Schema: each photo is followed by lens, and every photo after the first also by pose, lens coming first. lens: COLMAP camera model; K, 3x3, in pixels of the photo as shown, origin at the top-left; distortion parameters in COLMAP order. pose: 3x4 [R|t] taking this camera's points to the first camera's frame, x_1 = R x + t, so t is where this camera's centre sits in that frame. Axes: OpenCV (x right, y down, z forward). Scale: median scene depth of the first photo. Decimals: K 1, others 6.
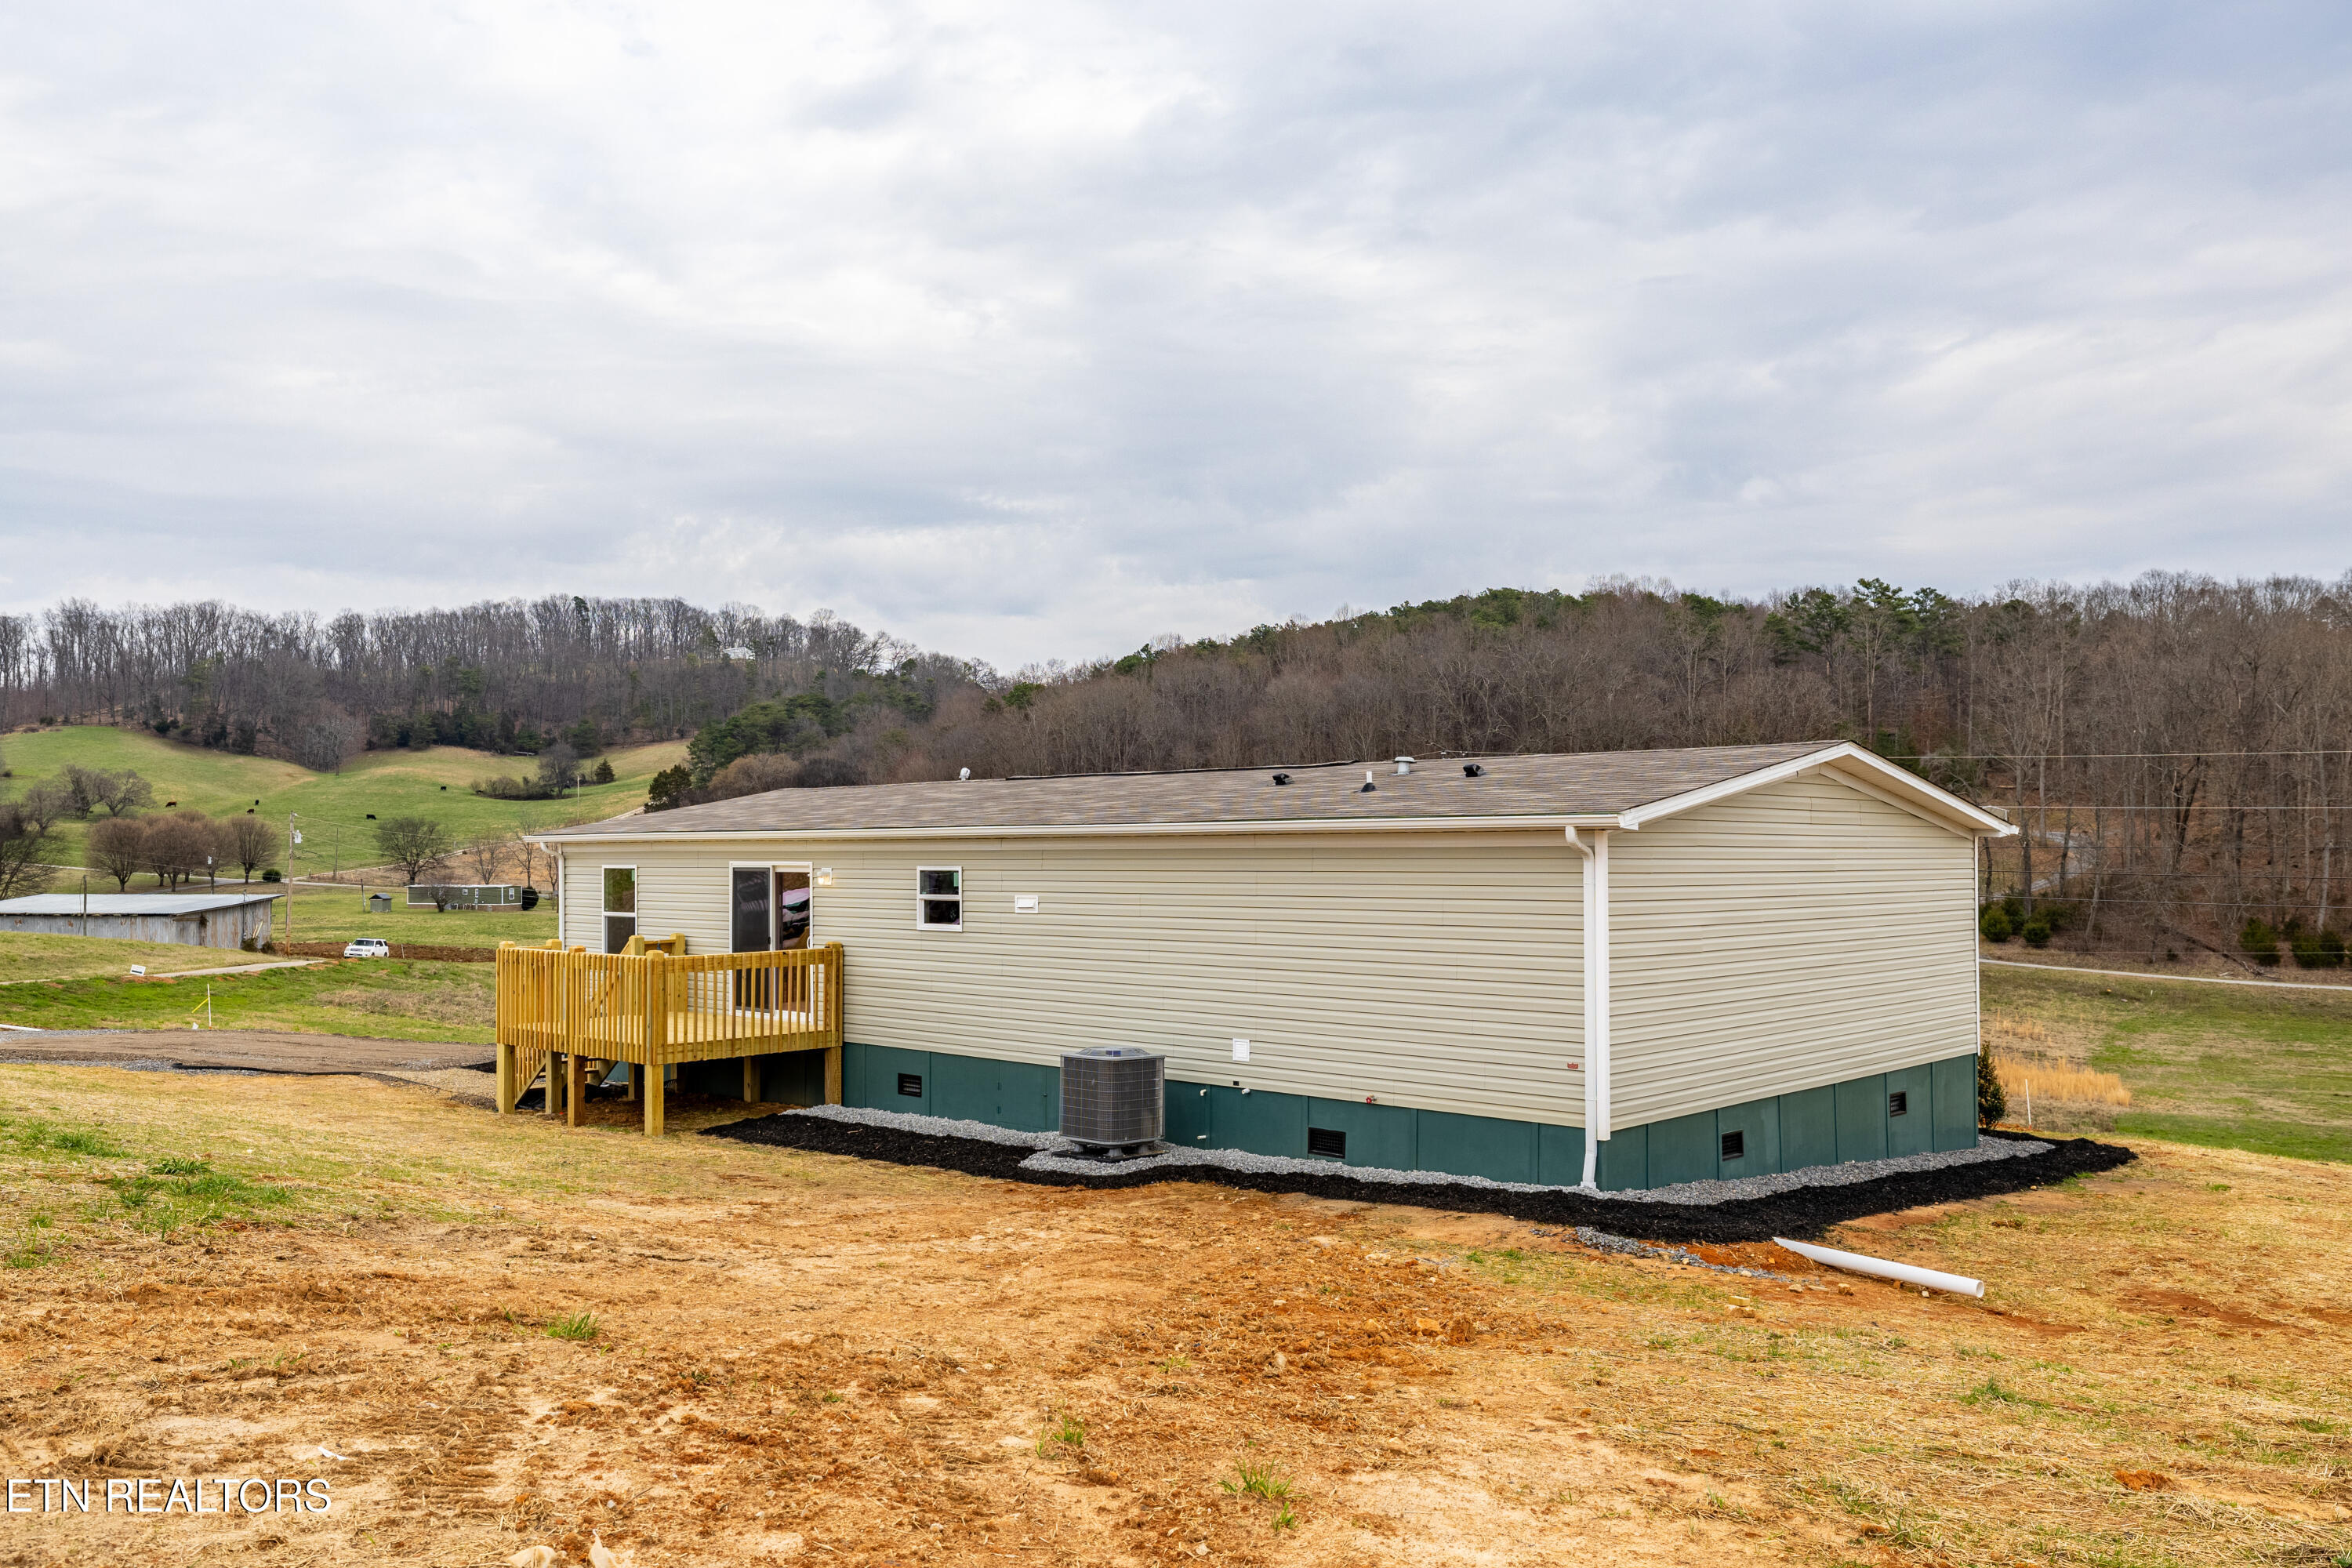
lens RADIAL K [[1892.8, 0, 1167.6], [0, 1892.8, 794.7], [0, 0, 1]] dist [-0.001618, -0.005230]
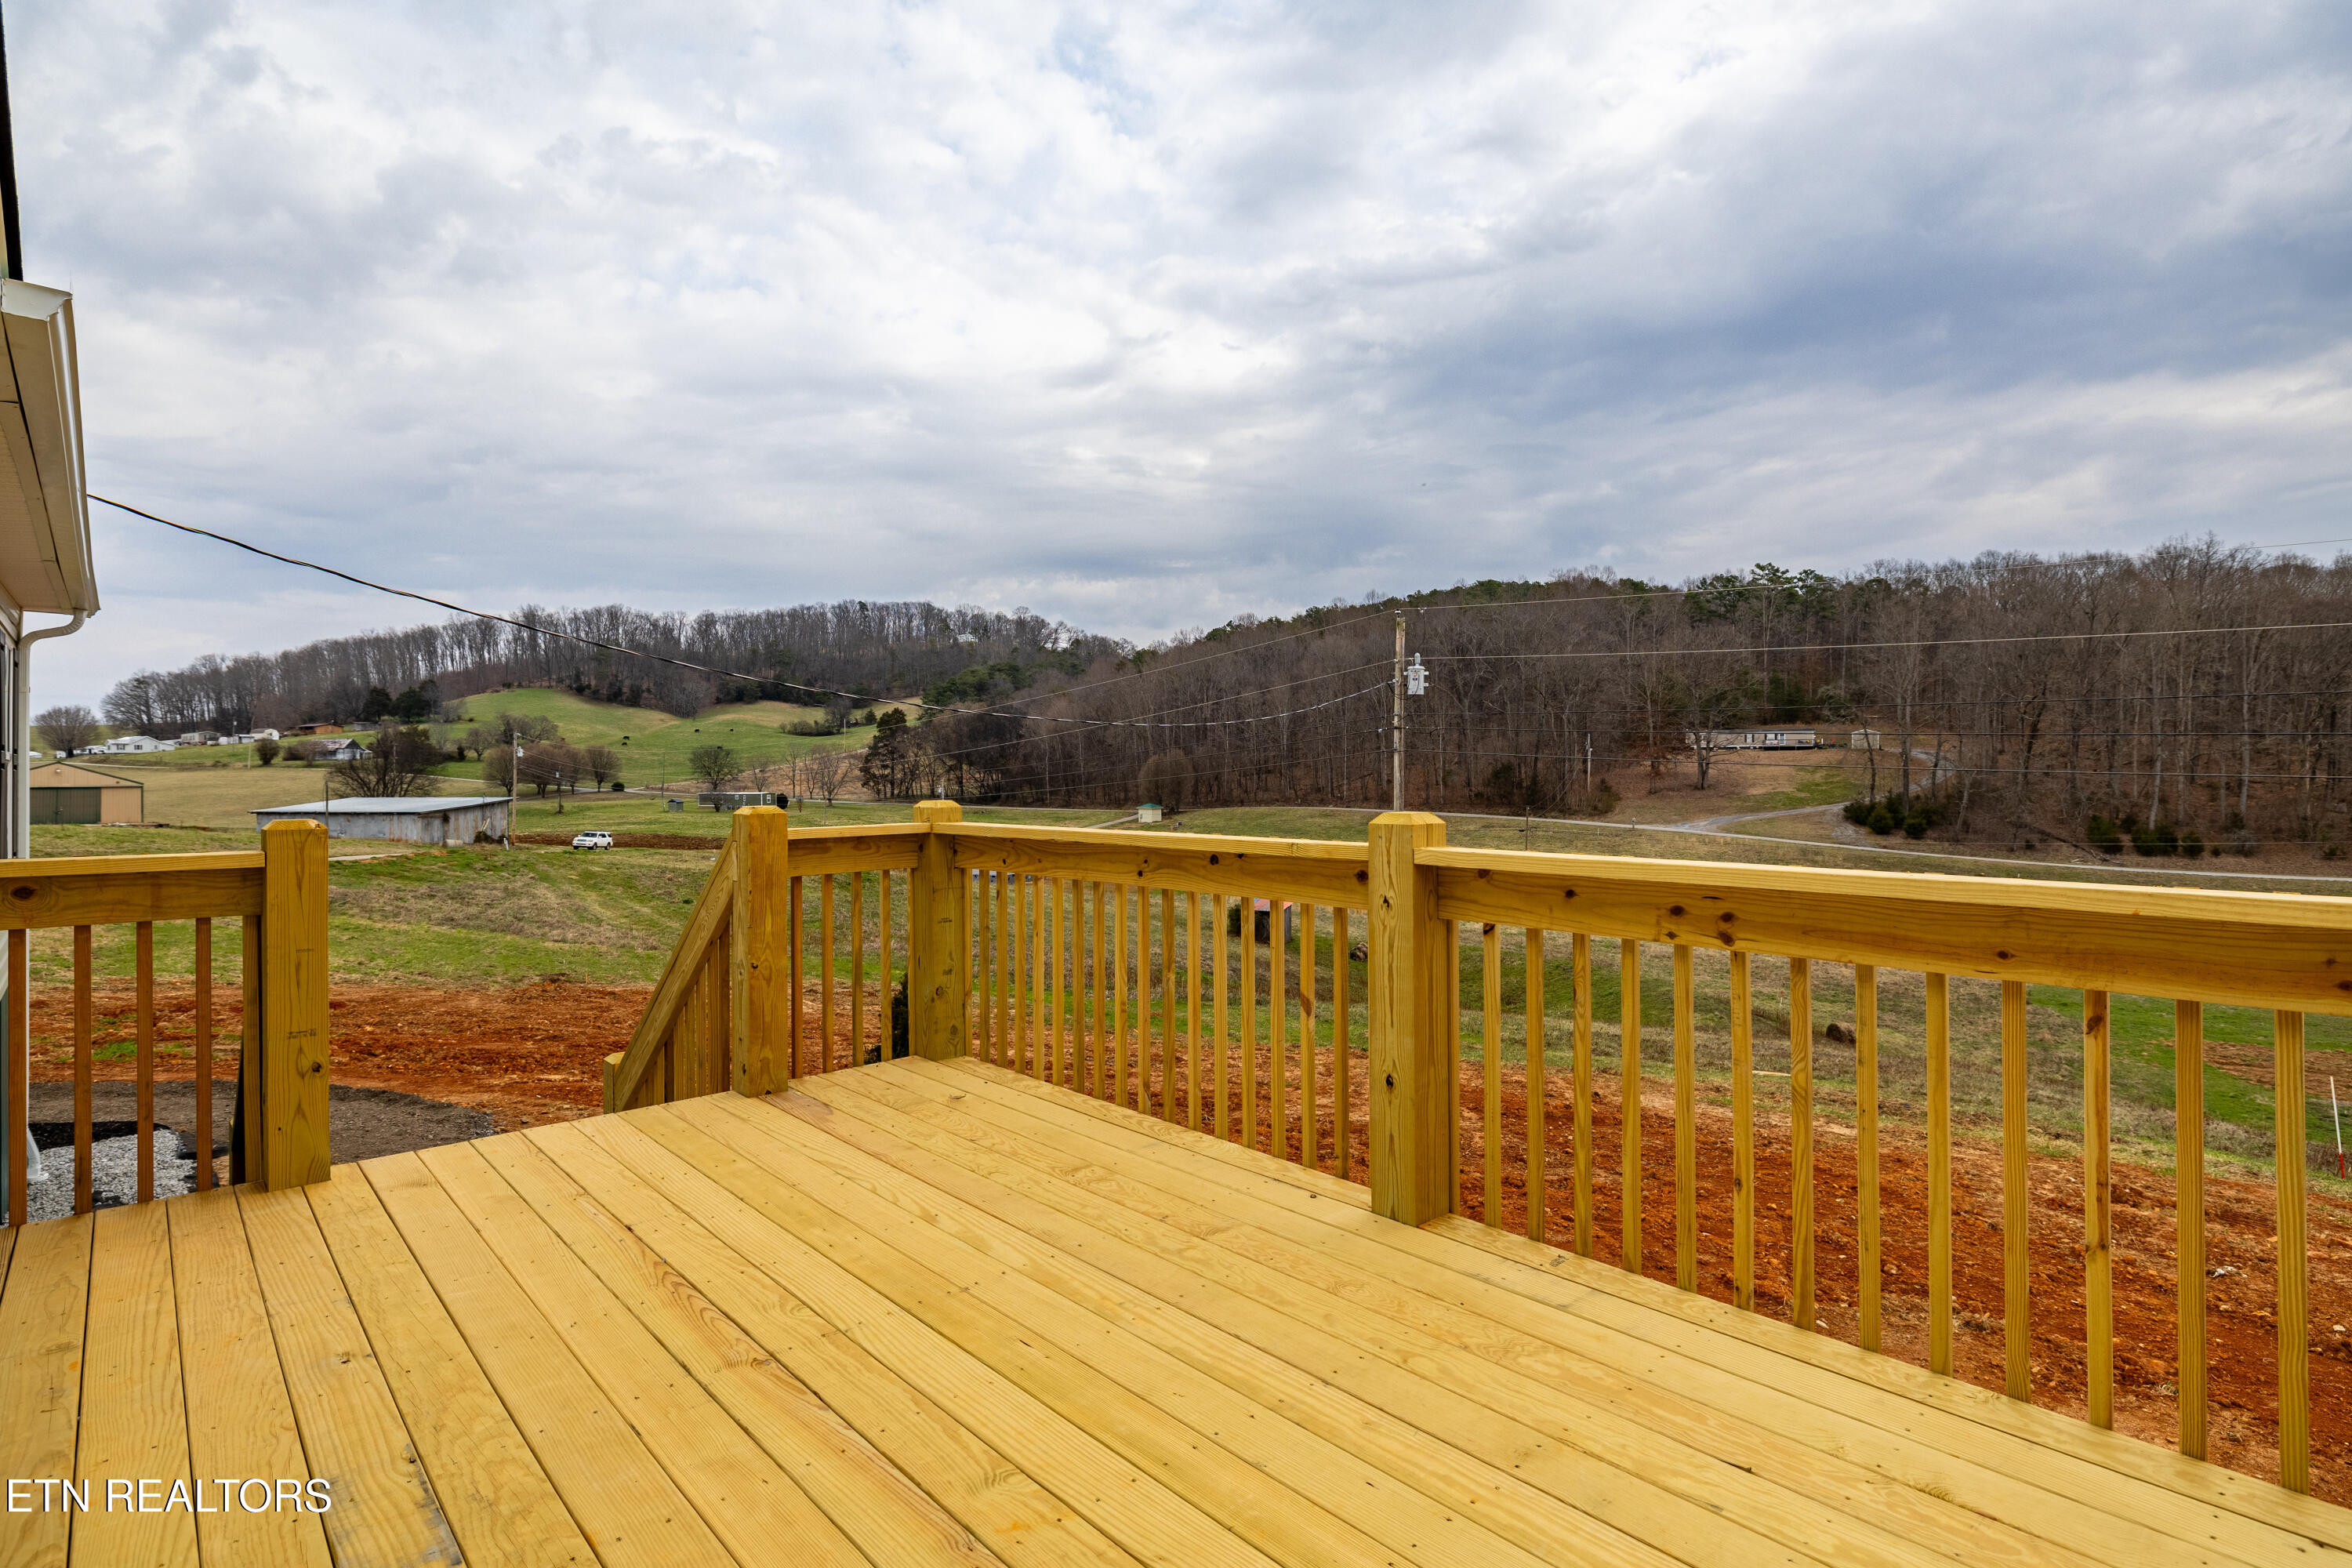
lens RADIAL K [[1203.5, 0, 1198.8], [0, 1203.5, 777.4], [0, 0, 1]] dist [0.000998, 0.000413]
pose [[0.998107, -0.002413, -0.061460, 0.019598], [0.004441, 0.999450, 0.032872, 0.006818], [0.061347, -0.033083, 0.997568, 0.102465]]
